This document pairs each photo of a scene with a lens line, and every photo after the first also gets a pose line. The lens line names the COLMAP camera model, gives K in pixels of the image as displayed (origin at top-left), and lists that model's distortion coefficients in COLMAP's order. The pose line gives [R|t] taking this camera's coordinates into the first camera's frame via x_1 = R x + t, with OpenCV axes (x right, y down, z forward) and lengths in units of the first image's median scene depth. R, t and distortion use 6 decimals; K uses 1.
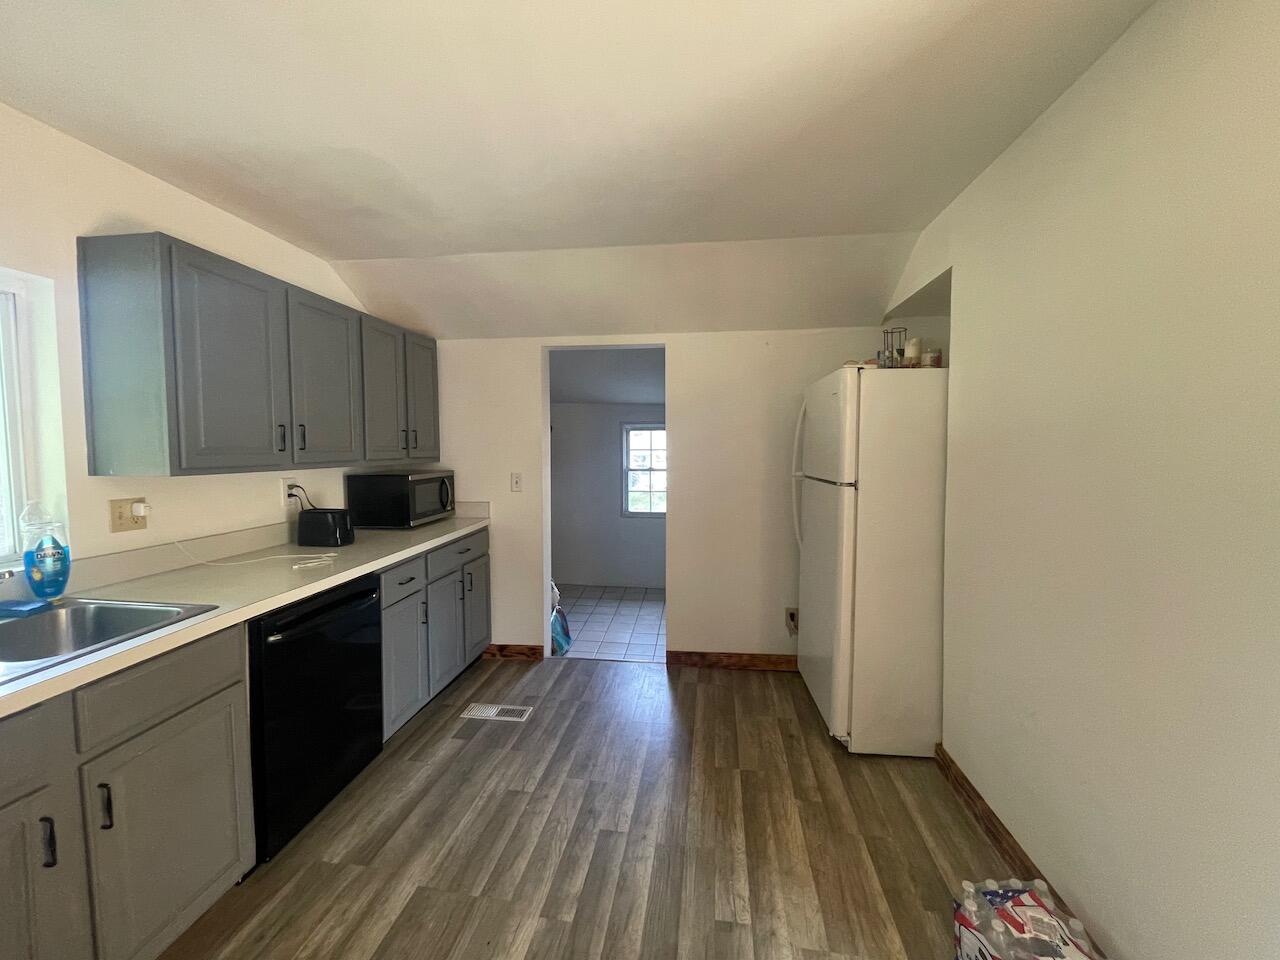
lens RADIAL K [[519.9, 0, 641.5], [0, 519.9, 475.1], [0, 0, 1]] dist [0.000504, 0.000696]
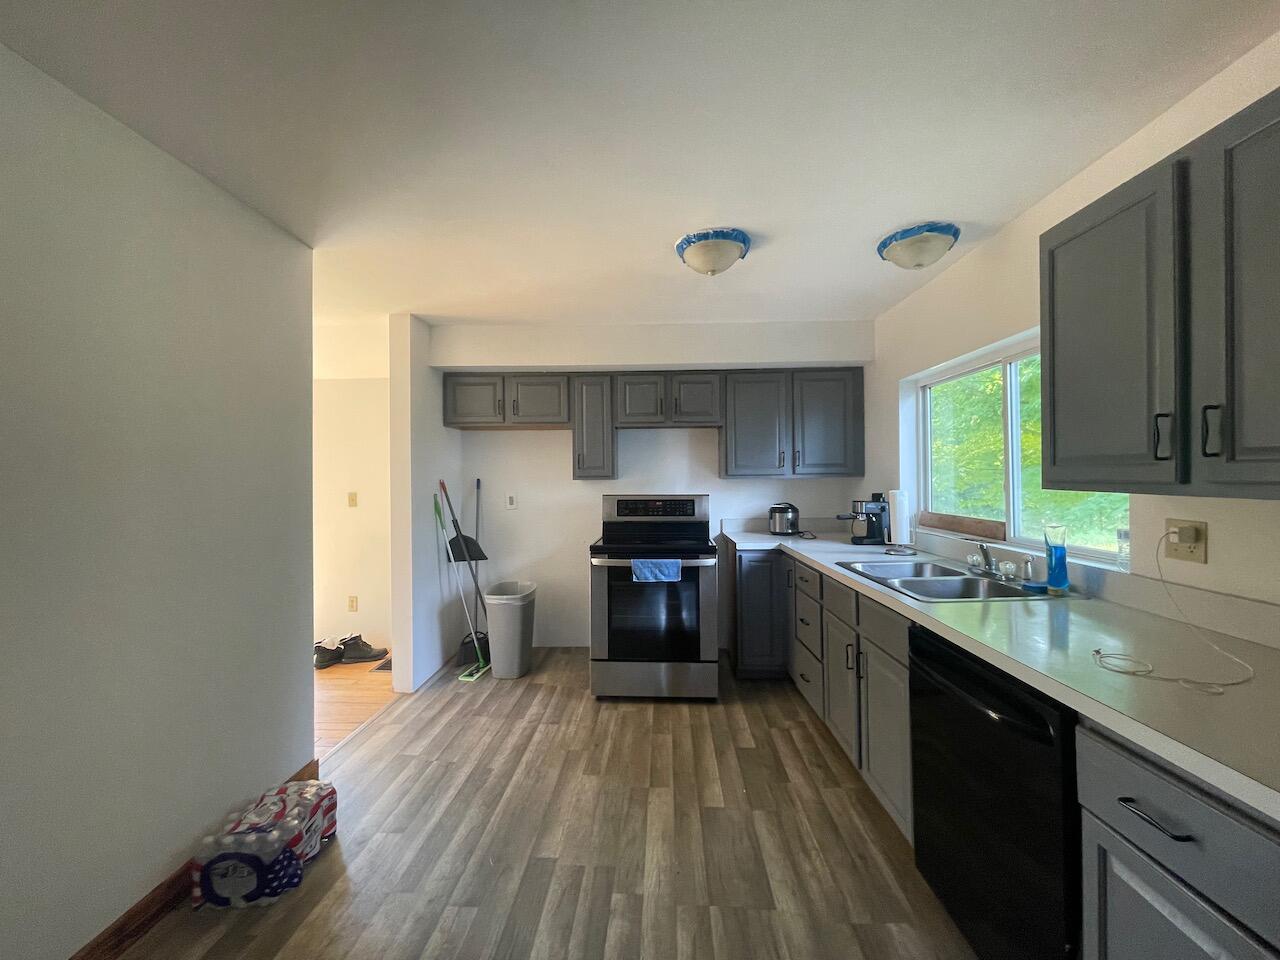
lens RADIAL K [[519.9, 0, 641.5], [0, 519.9, 475.1], [0, 0, 1]] dist [0.000504, 0.000696]
pose [[-0.995858, 0.011675, -0.090168, -0.069094], [0.006636, 0.998410, 0.055979, -0.058433], [0.090678, 0.055149, -0.994352, 1.349346]]
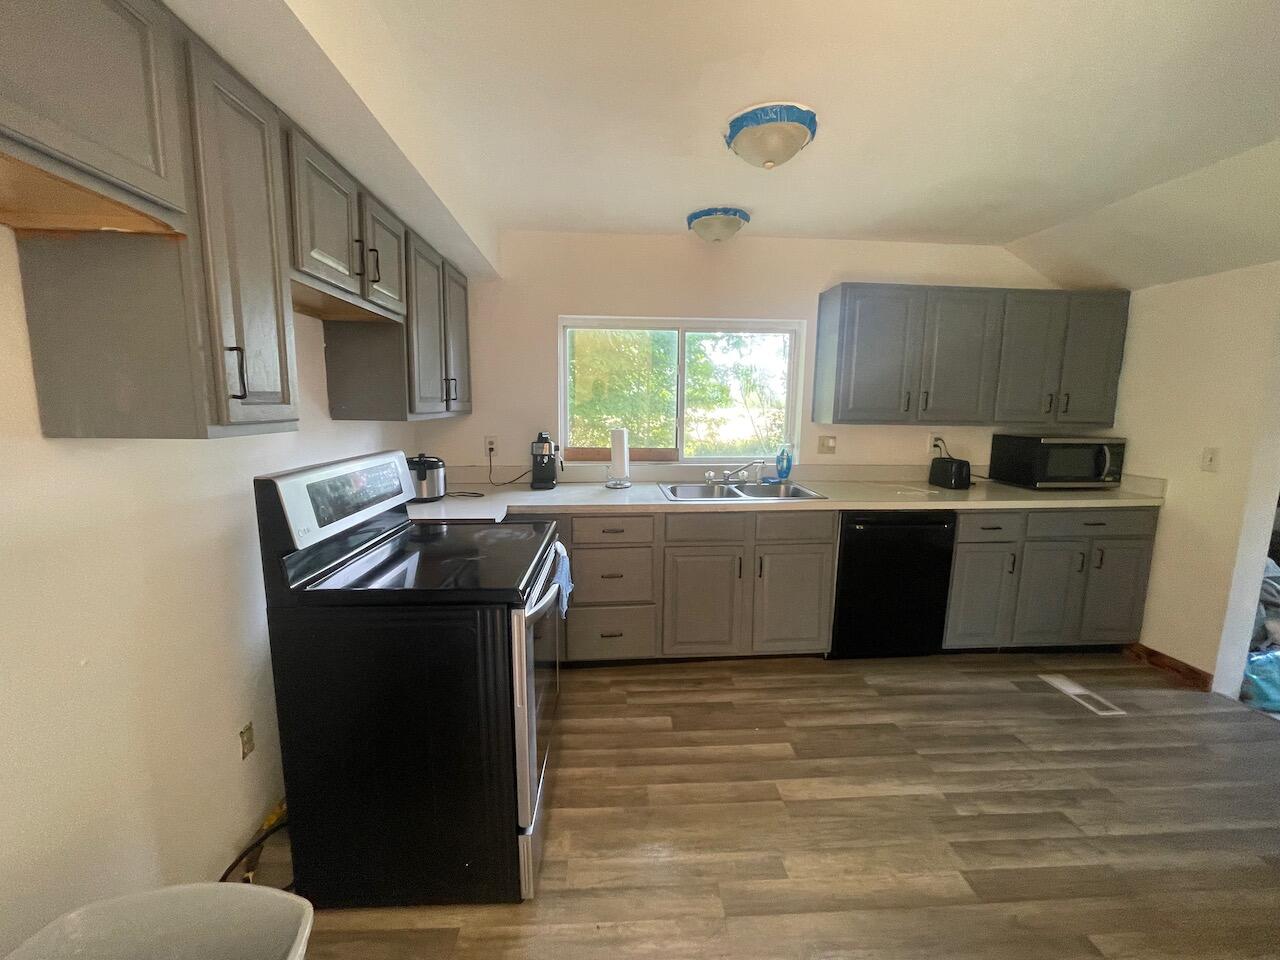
lens RADIAL K [[519.9, 0, 641.5], [0, 519.9, 475.1], [0, 0, 1]] dist [0.000504, 0.000696]
pose [[0.195076, 0.137470, -0.971106, 0.503311], [-0.068899, 0.989603, 0.126248, -0.002586], [0.978365, 0.042281, 0.202520, 0.013968]]
